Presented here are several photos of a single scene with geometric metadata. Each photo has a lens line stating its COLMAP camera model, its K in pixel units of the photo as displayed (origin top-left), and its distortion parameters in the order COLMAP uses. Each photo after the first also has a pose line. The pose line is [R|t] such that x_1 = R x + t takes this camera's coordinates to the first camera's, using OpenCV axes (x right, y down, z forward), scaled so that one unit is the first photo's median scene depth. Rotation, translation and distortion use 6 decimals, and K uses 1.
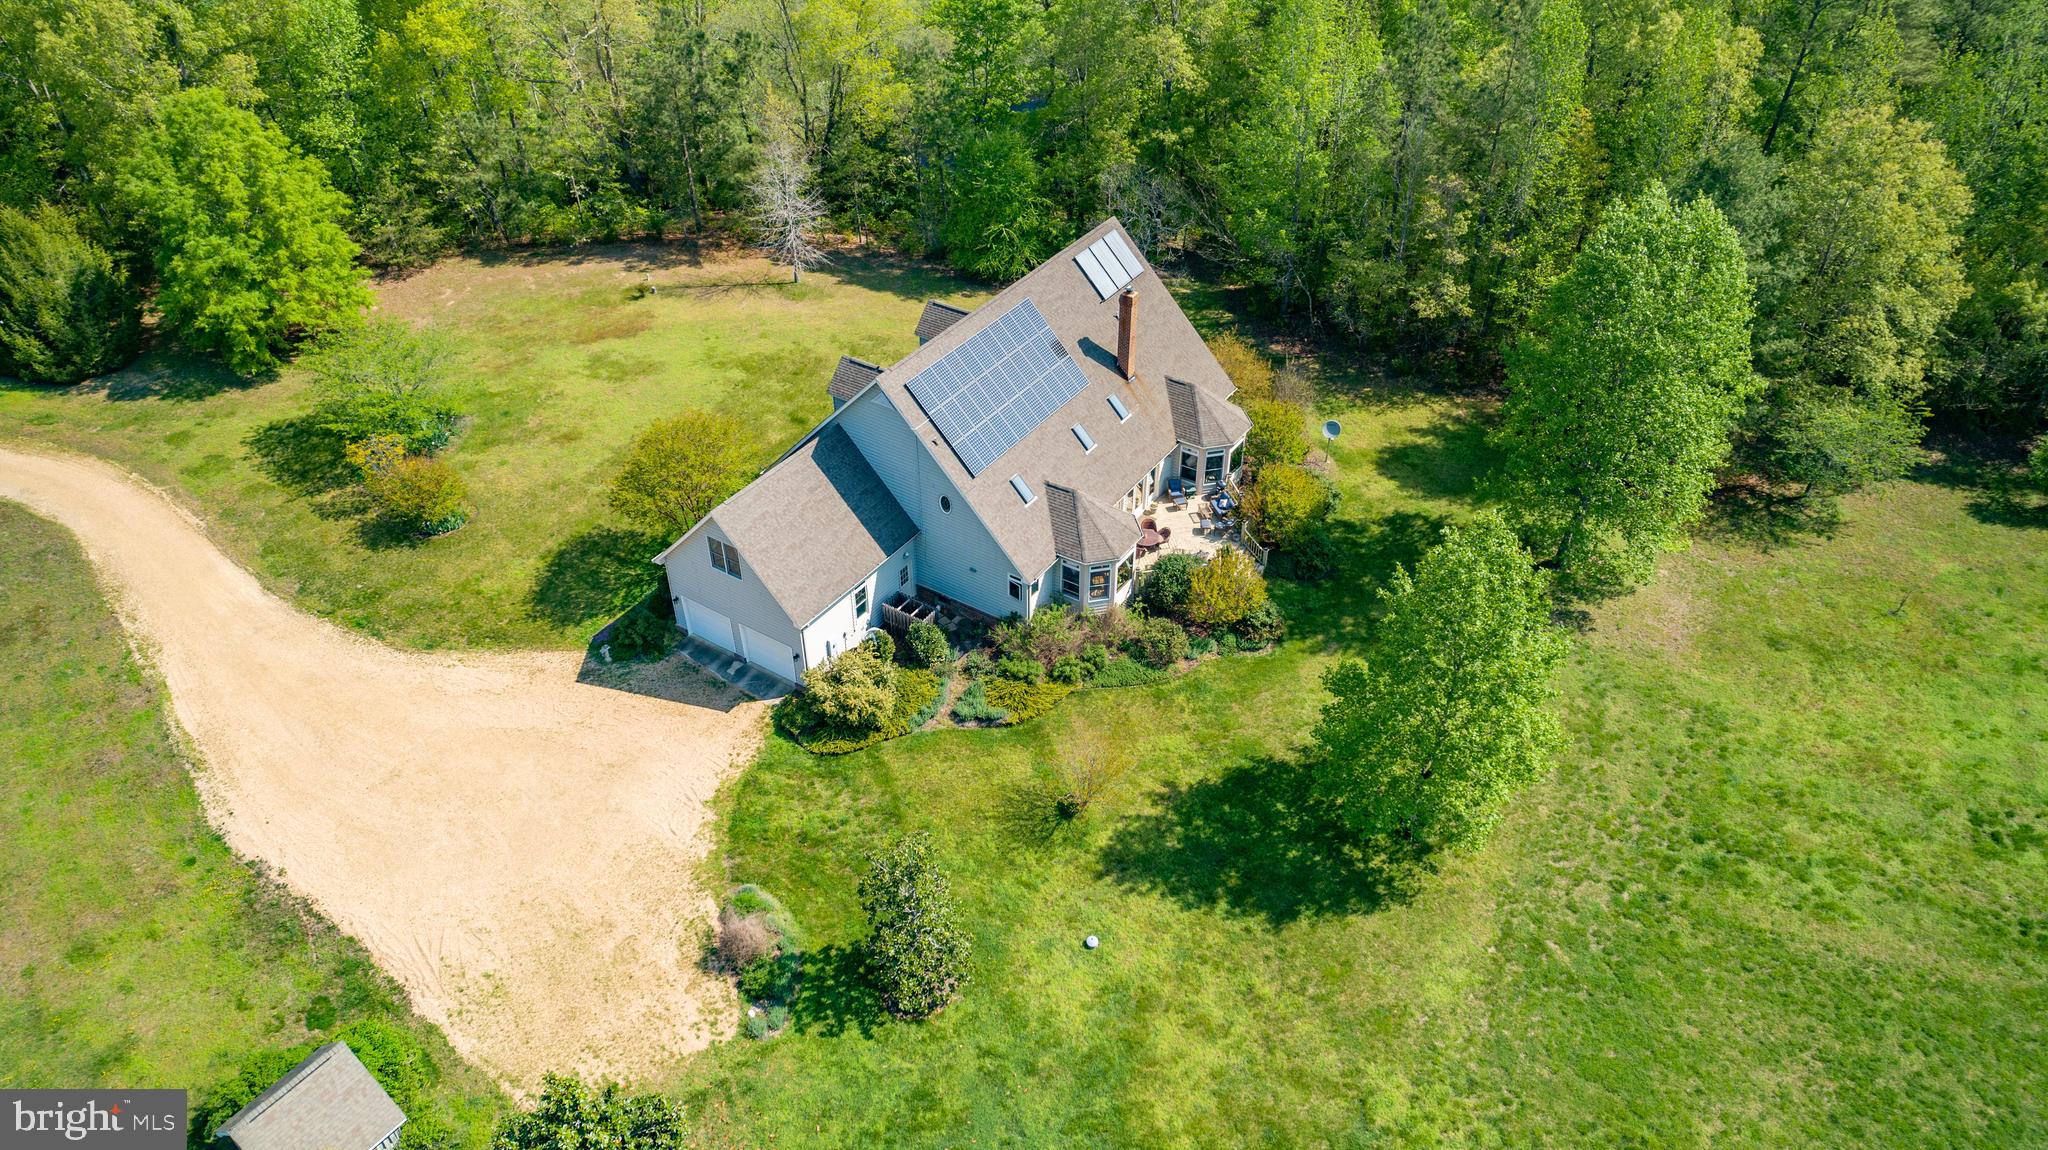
lens RADIAL K [[1384.8, 0, 1028.1], [0, 1384.8, 578.2], [0, 0, 1]] dist [-0.008072, 0.006808]
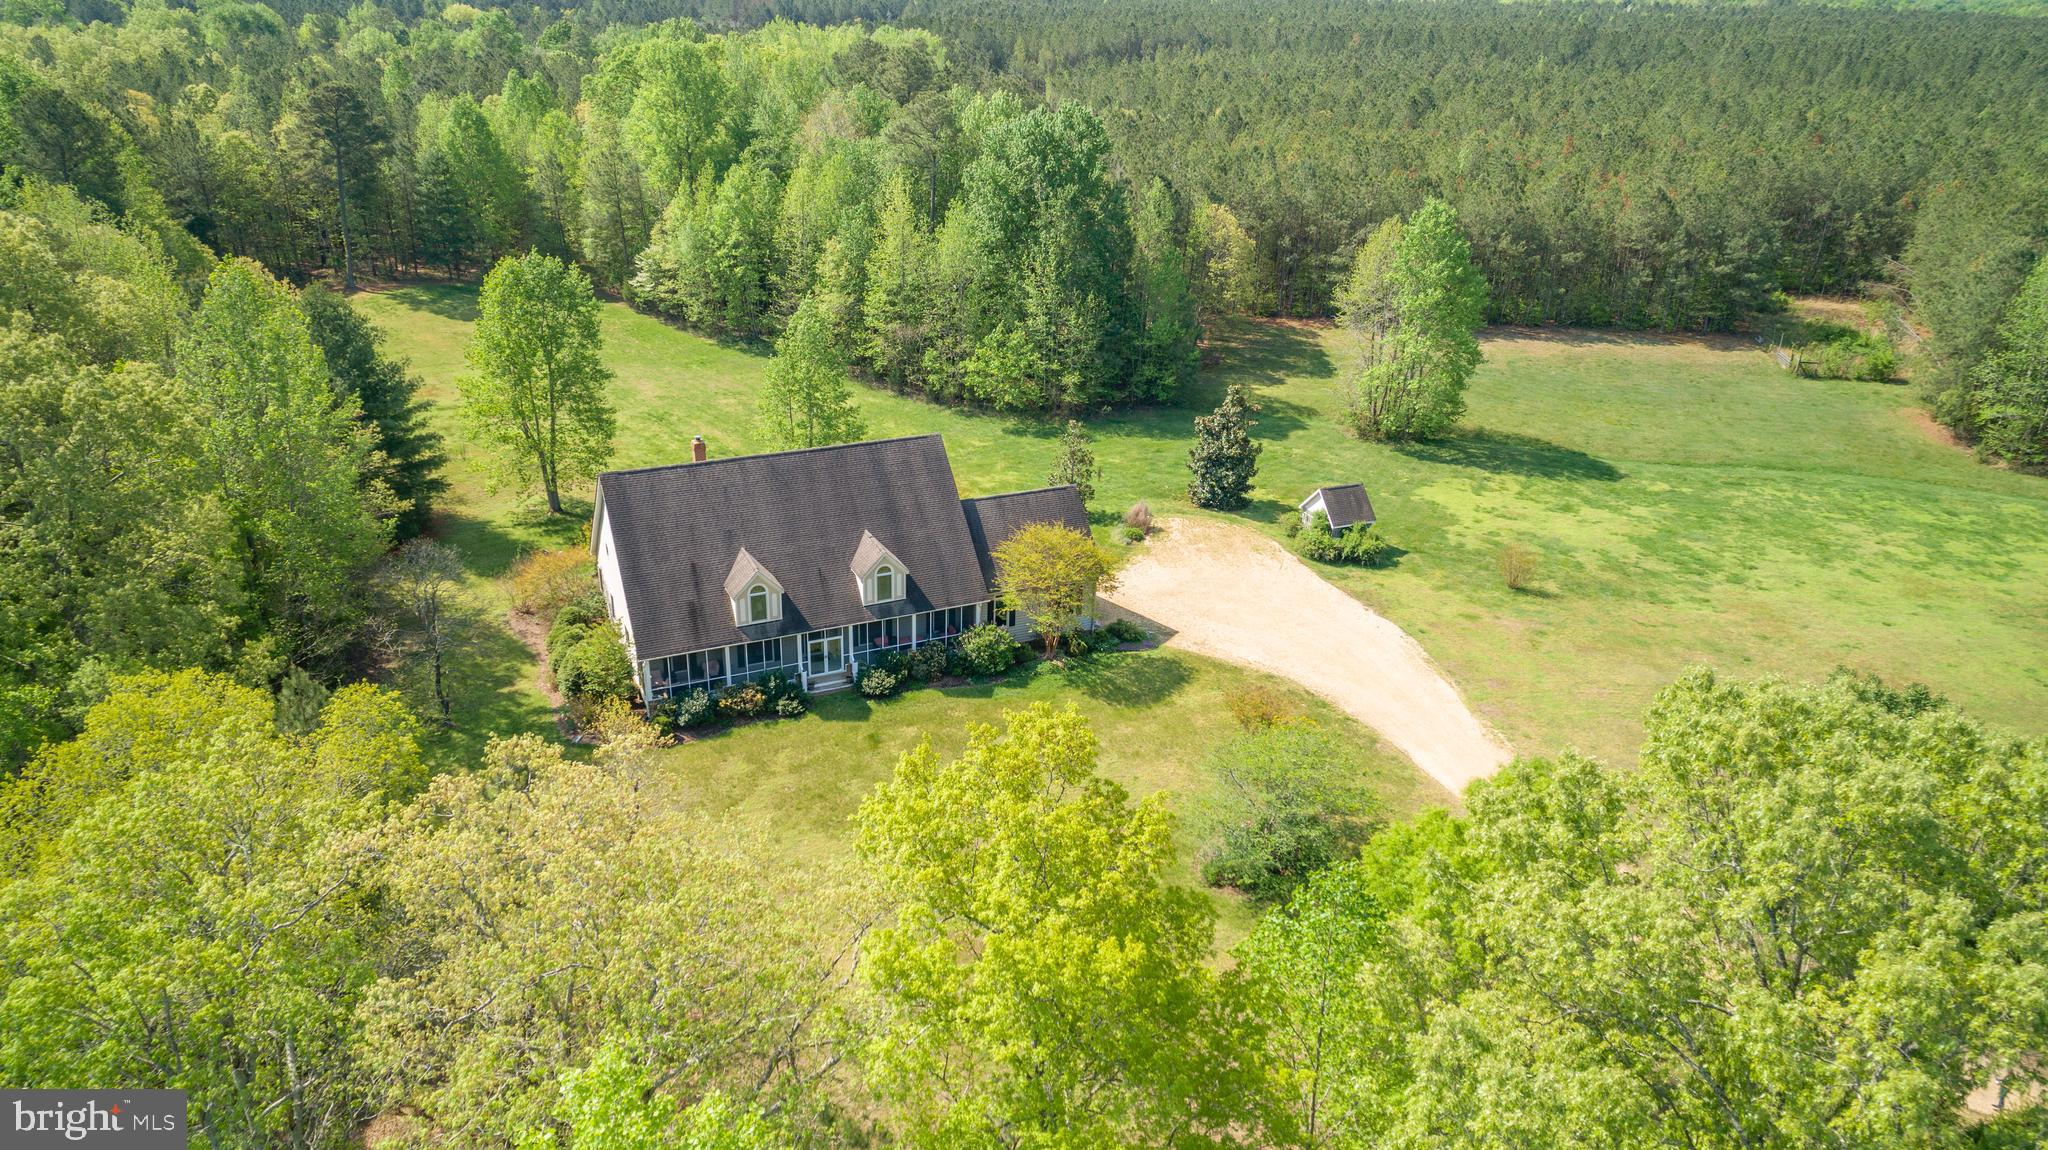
lens RADIAL K [[1380.1, 0, 1024.0], [0, 1380.1, 575.0], [0, 0, 1]] dist [-0.010313, 0.006951]
pose [[-0.852482, -0.231141, 0.468880, -0.809780], [0.305650, 0.507260, 0.805770, -1.090261], [-0.424091, 0.830217, -0.361782, 1.469300]]
